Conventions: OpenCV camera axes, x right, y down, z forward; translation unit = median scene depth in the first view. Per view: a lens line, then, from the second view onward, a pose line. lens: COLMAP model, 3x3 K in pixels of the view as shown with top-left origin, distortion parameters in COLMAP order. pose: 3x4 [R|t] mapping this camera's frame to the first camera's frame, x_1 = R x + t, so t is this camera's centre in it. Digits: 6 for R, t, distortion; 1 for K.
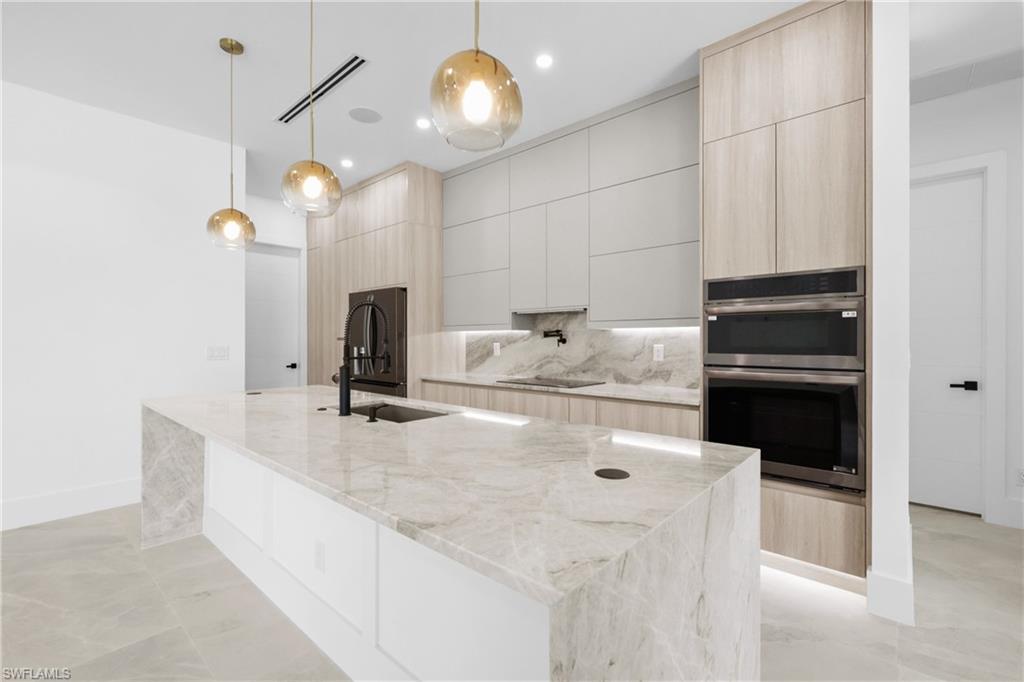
lens RADIAL K [[444.9, 0, 501.9], [0, 444.9, 339.6], [0, 0, 1]] dist [-0.003847, 0.000979]
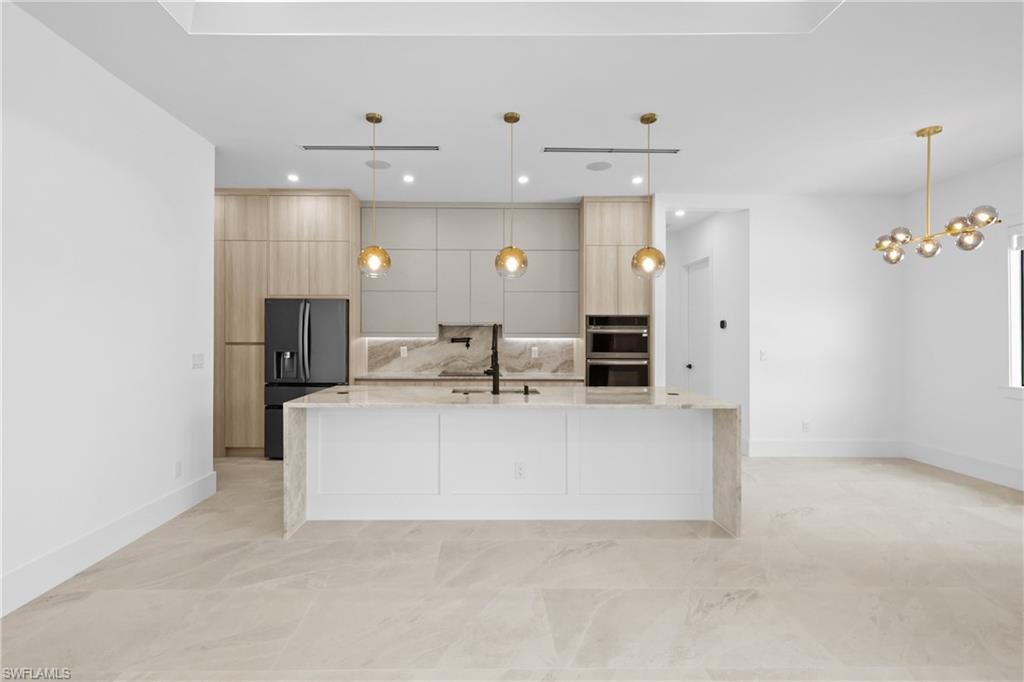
lens RADIAL K [[444.9, 0, 490.1], [0, 444.9, 336.9], [0, 0, 1]] dist [-0.003847, 0.000979]
pose [[0.734068, 0.007084, 0.679039, -0.902865], [-0.004570, 0.999974, -0.005492, -0.019455], [-0.679060, 0.000929, 0.734082, -0.118473]]
